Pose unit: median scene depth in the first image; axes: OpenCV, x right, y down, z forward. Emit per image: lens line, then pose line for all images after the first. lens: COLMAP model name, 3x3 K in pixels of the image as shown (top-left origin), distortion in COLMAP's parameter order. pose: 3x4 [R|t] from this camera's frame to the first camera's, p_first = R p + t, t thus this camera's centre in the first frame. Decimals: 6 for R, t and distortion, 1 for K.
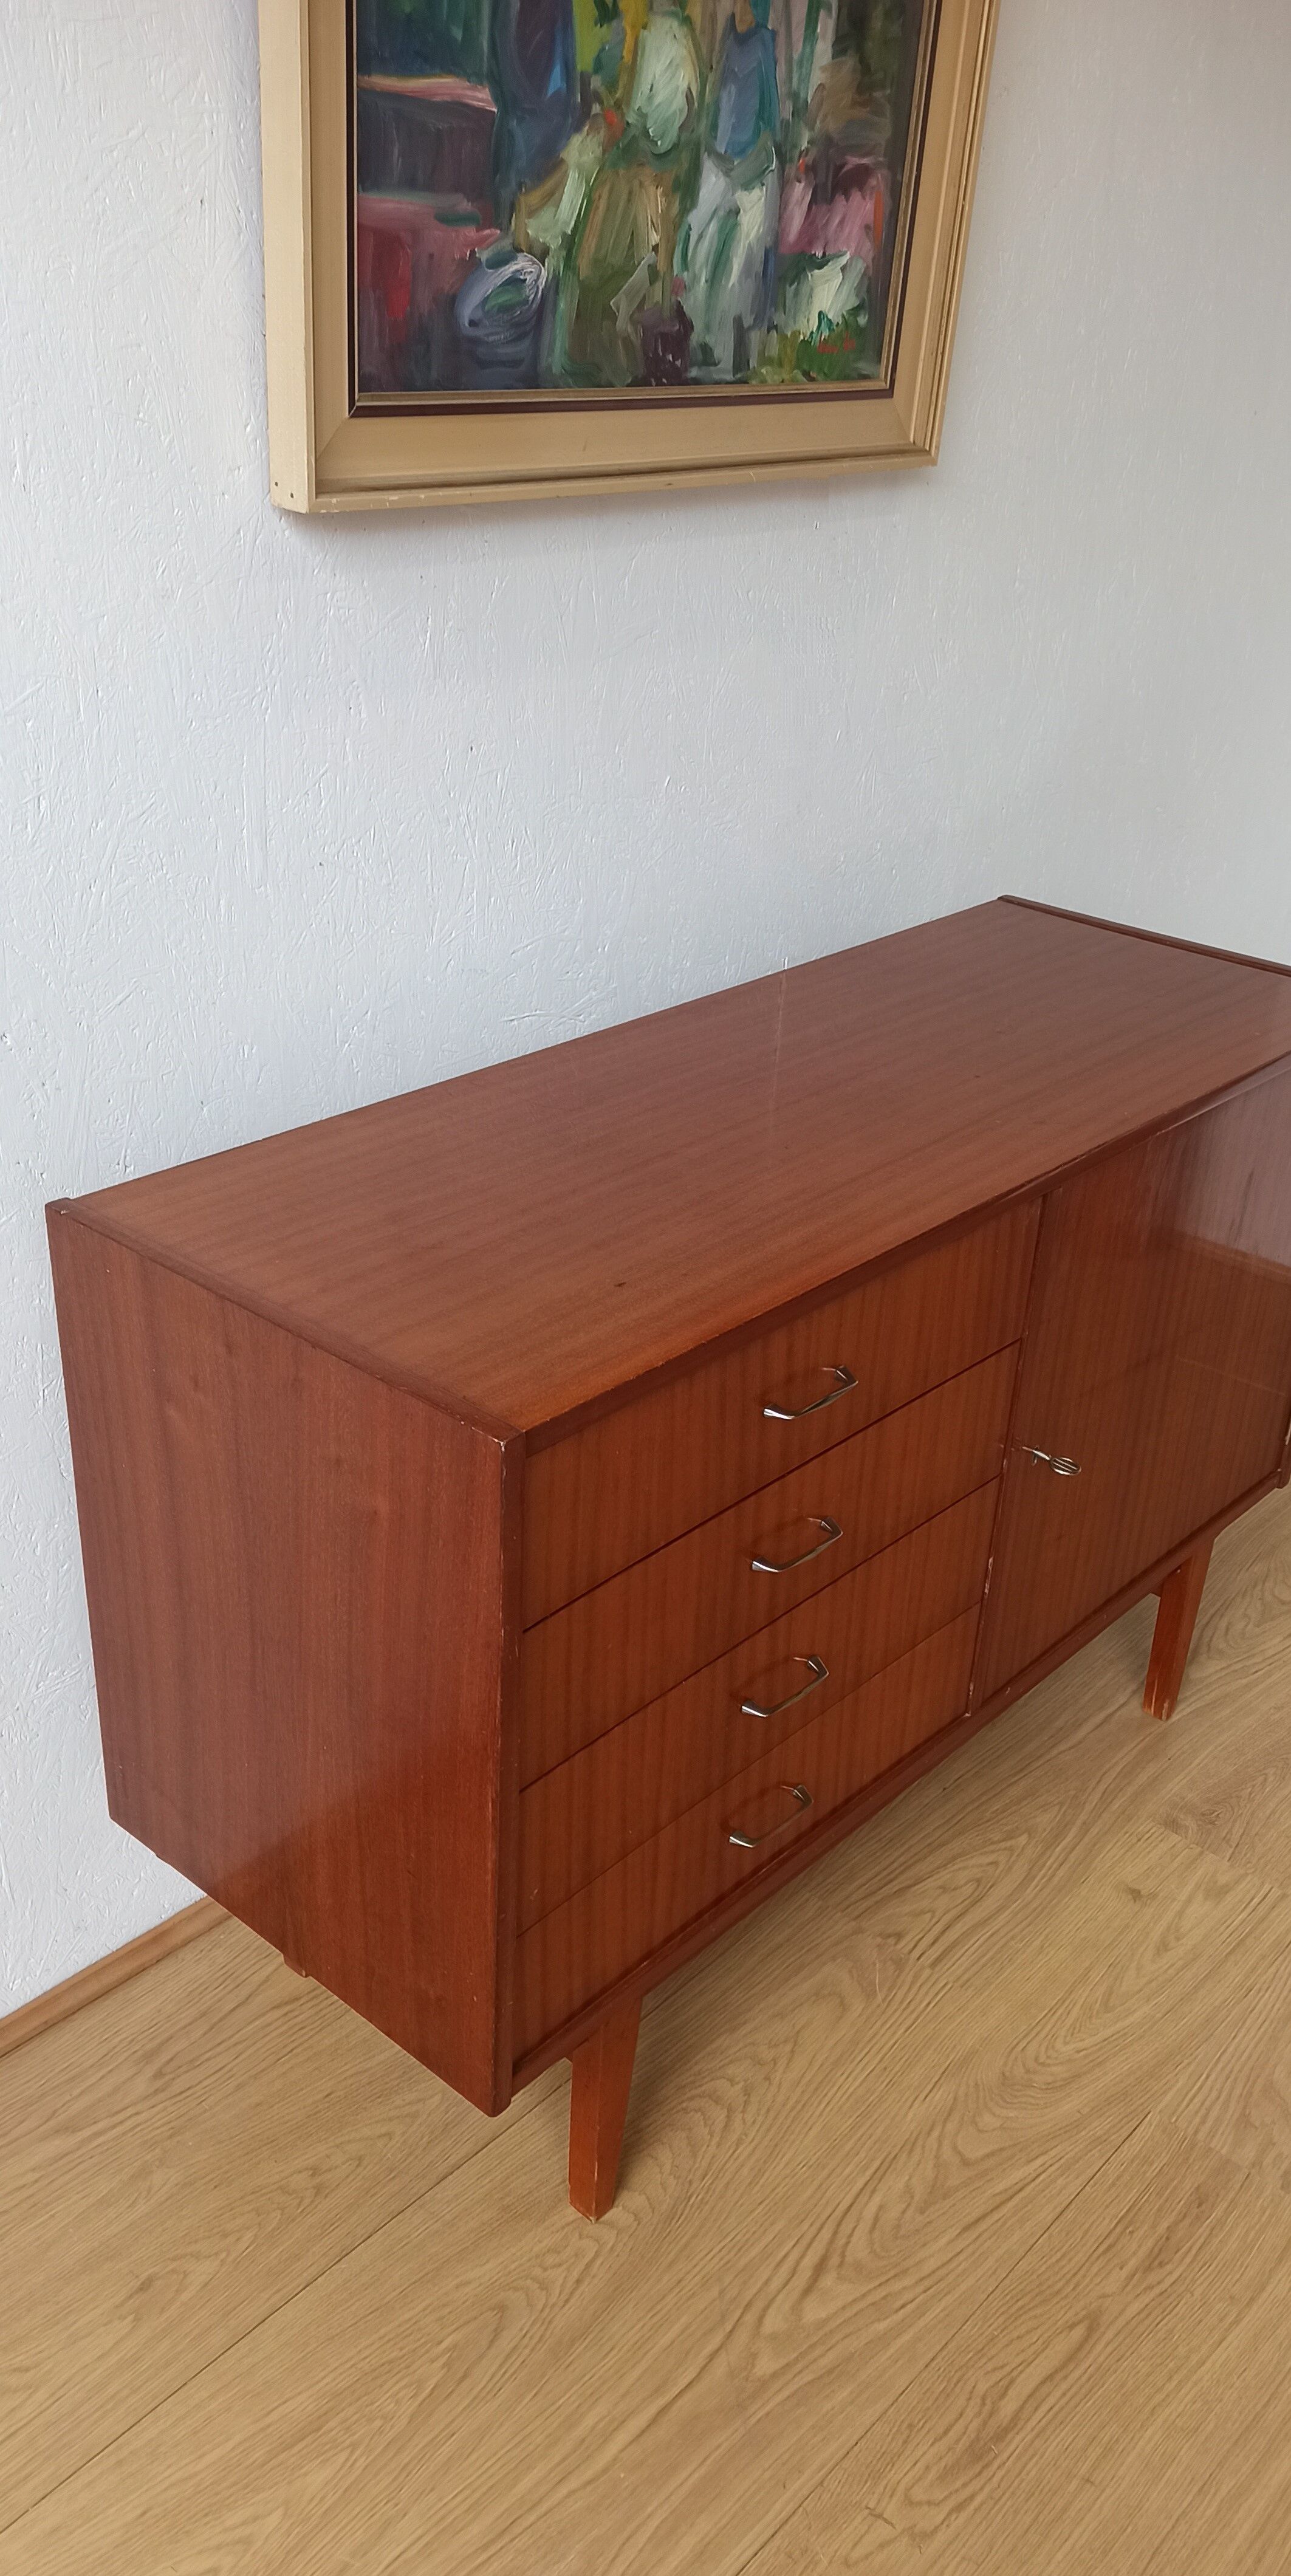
lens RADIAL K [[2022.8, 0, 604.9], [0, 2022.8, 1386.3], [0, 0, 1]] dist [0.023123, -0.035060]
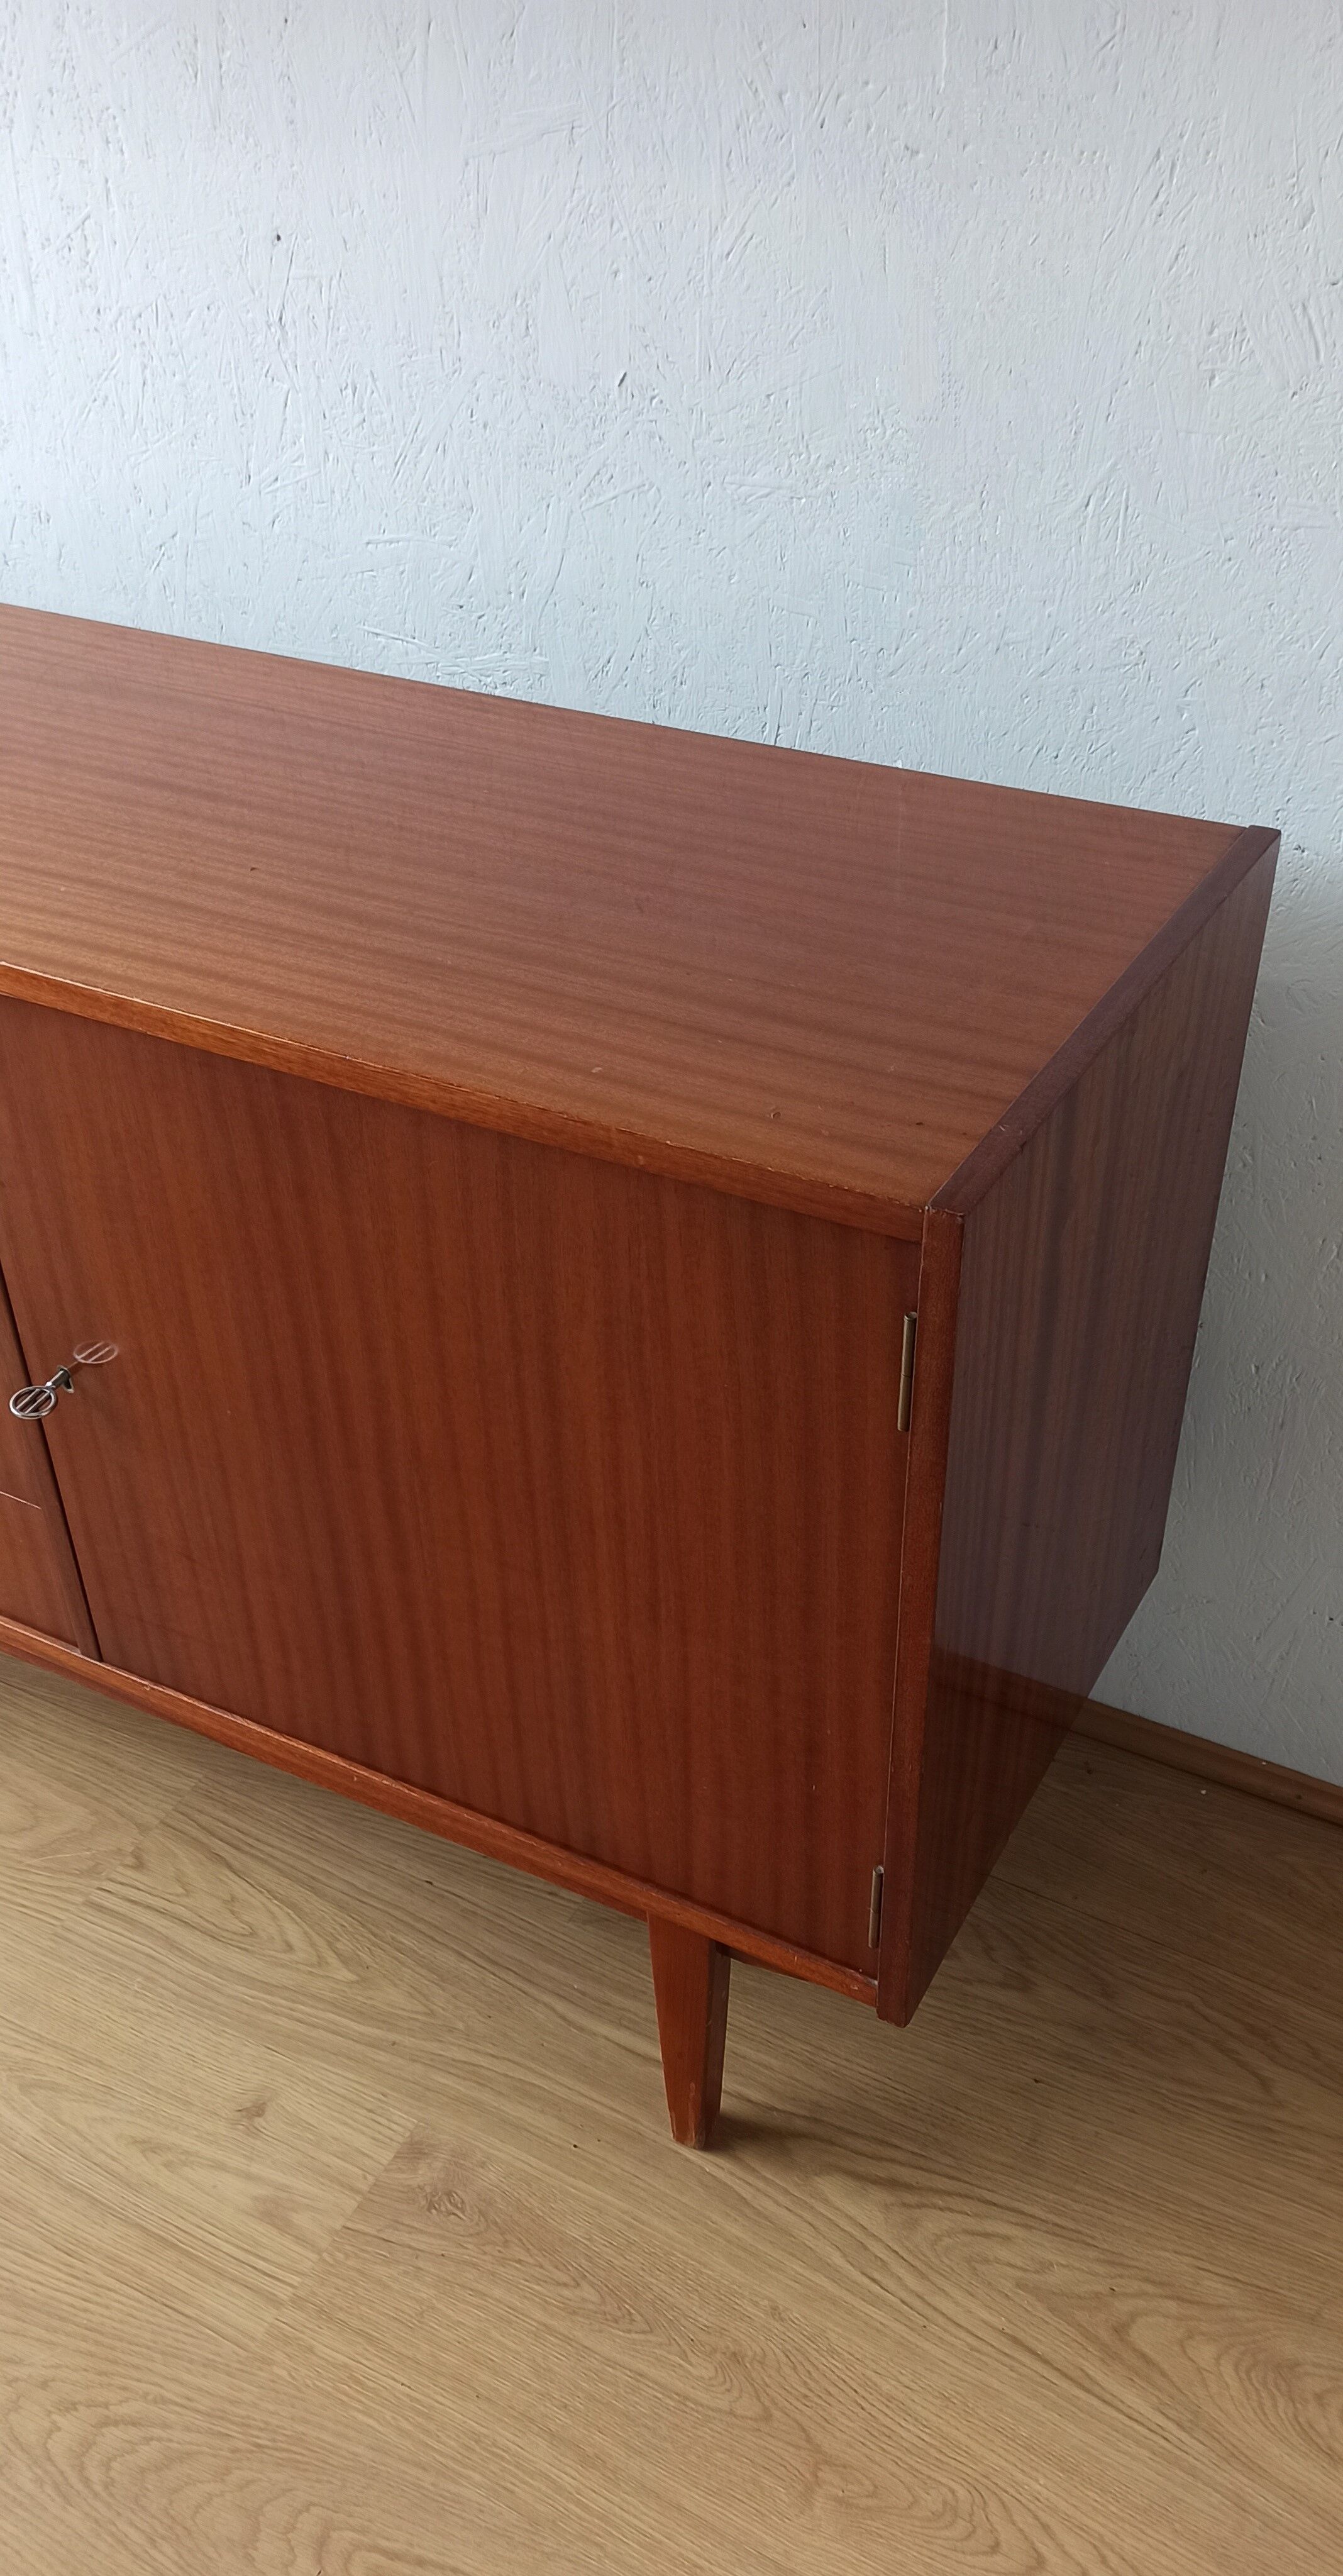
lens RADIAL K [[2104.9, 0, 690.6], [0, 2104.9, 1432.0], [0, 0, 1]] dist [0.048255, -0.058124]
pose [[0.251404, 0.570719, -0.781714, 0.899063], [-0.452234, 0.783336, 0.426462, -0.384383], [0.855734, 0.246303, 0.455032, 0.895599]]
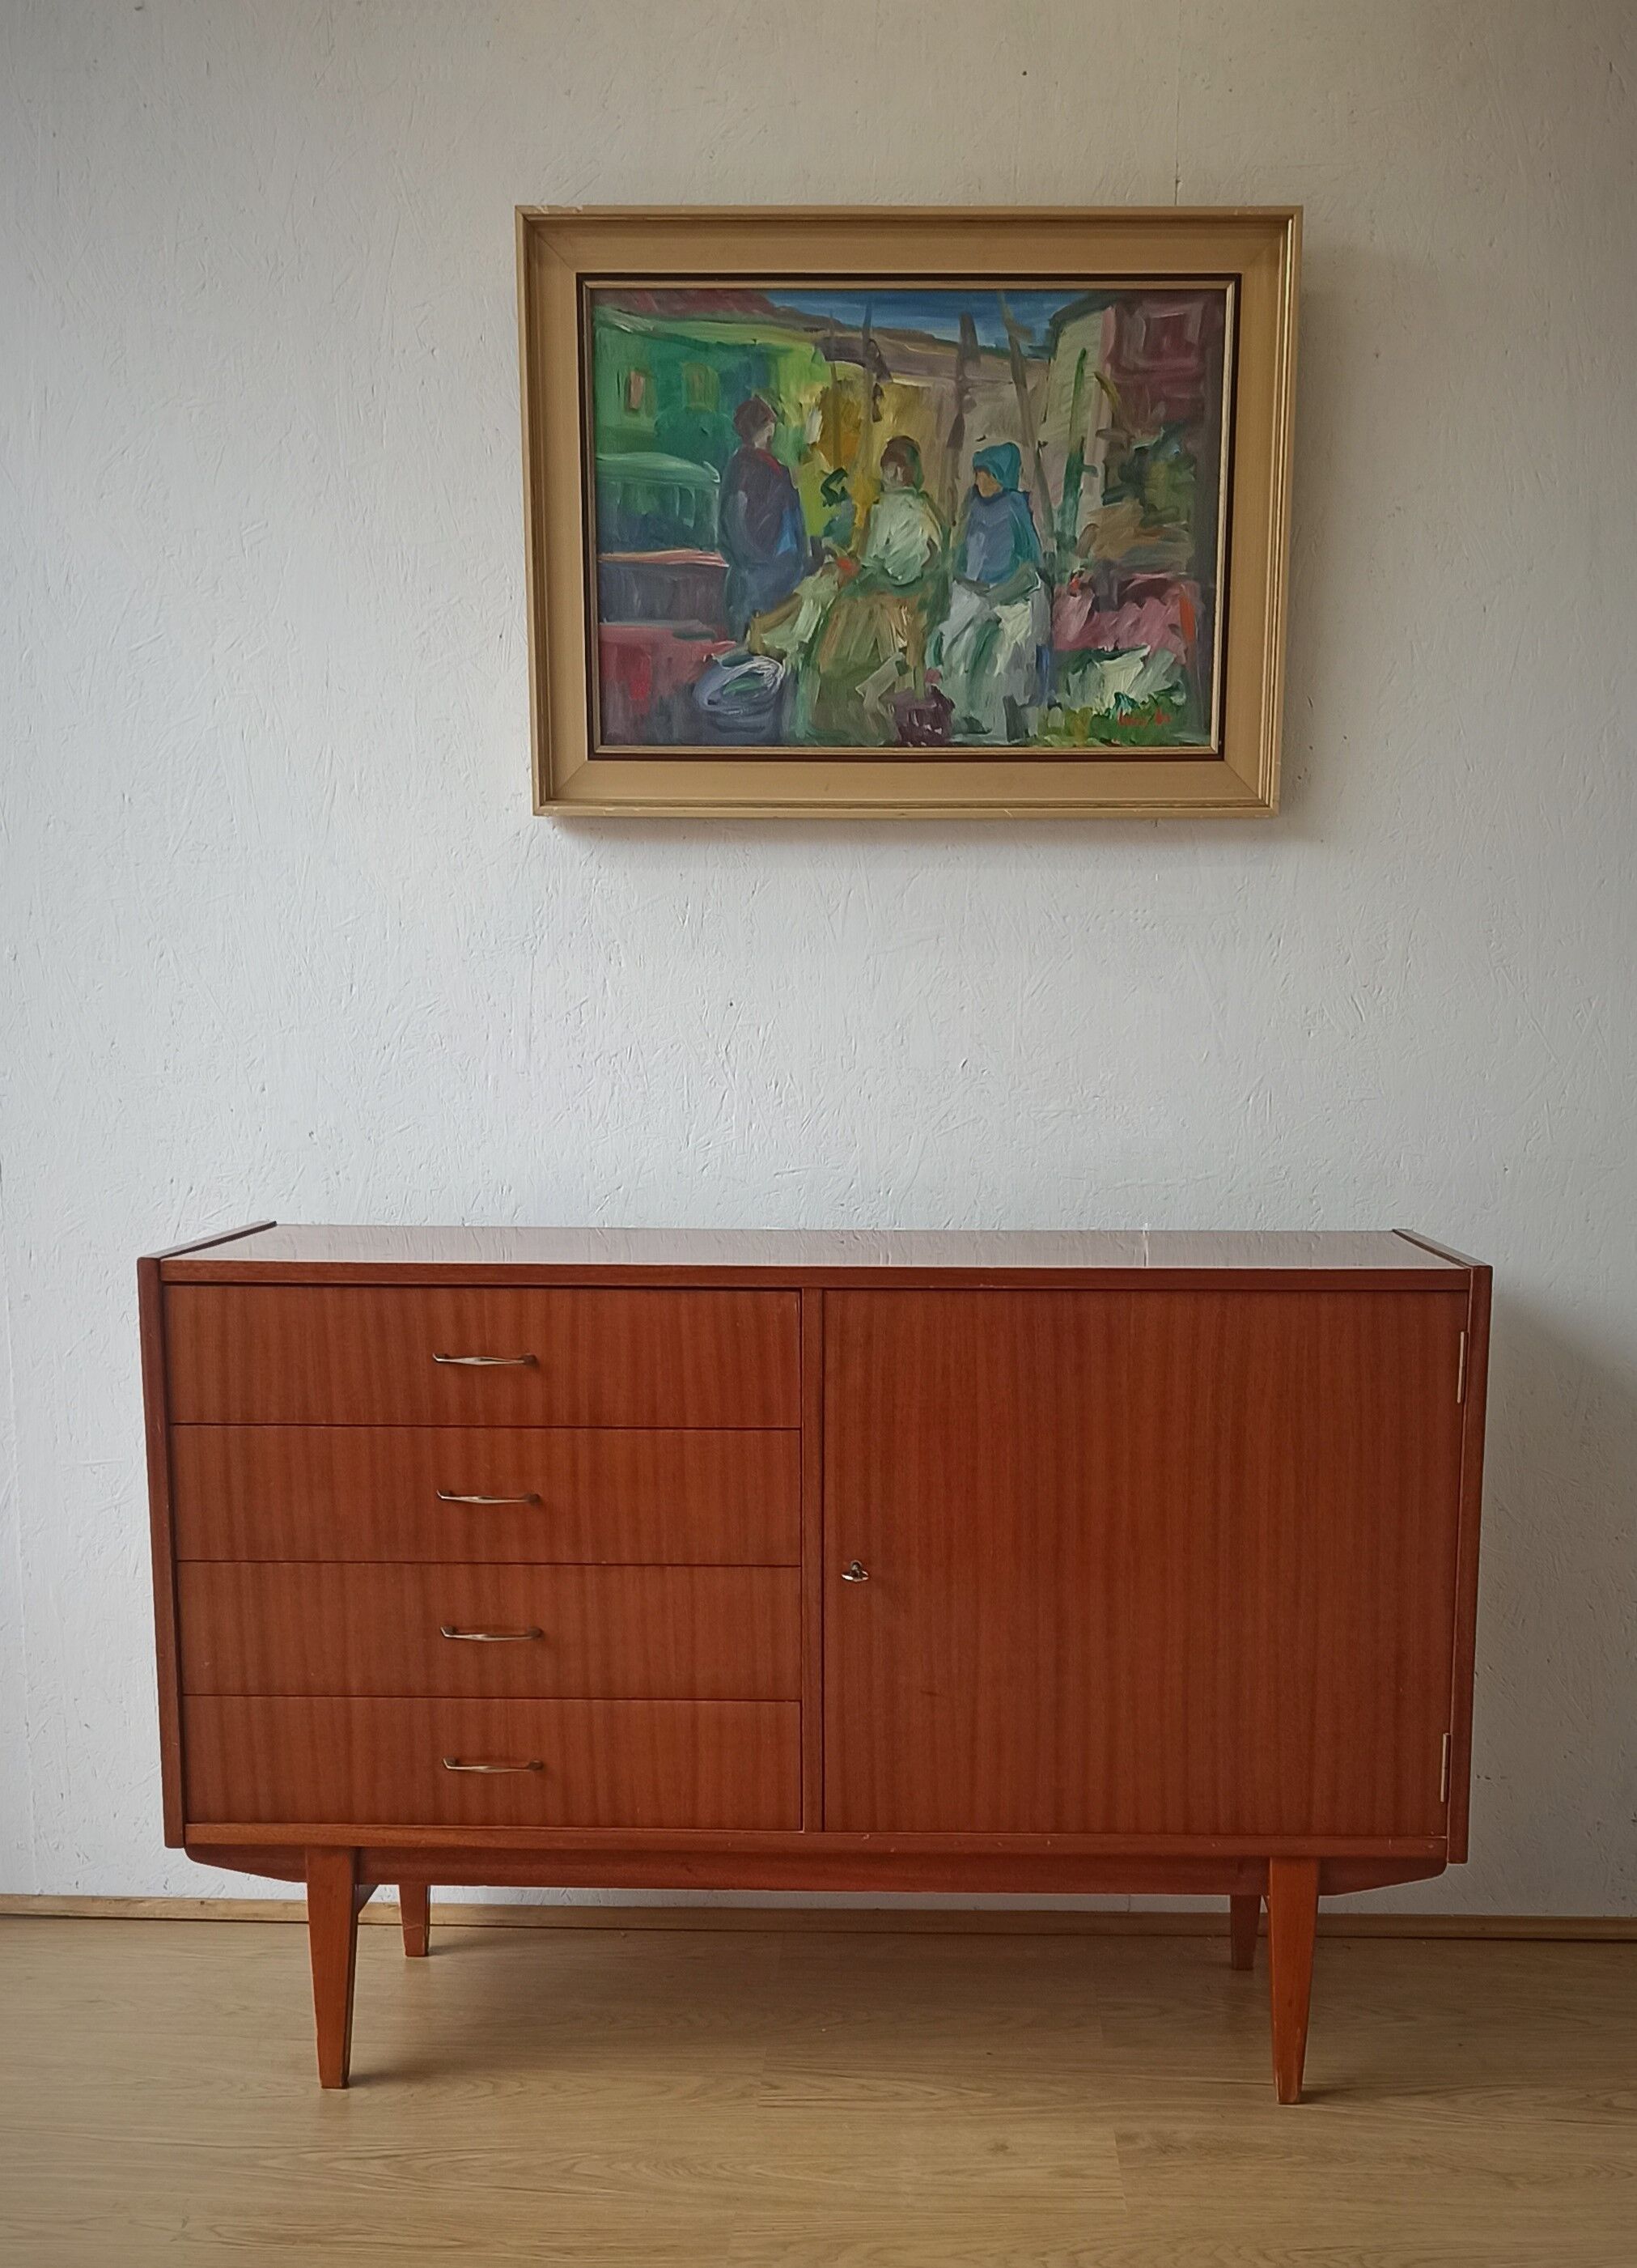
lens RADIAL K [[2652.3, 0, 861.5], [0, 2652.3, 1521.4], [0, 0, 1]] dist [0.033444, 0.000000]
pose [[0.658696, 0.105337, -0.744999, 1.331575], [-0.350098, 0.919343, -0.179554, 0.276314], [0.665997, 0.379094, 0.642446, 0.082284]]
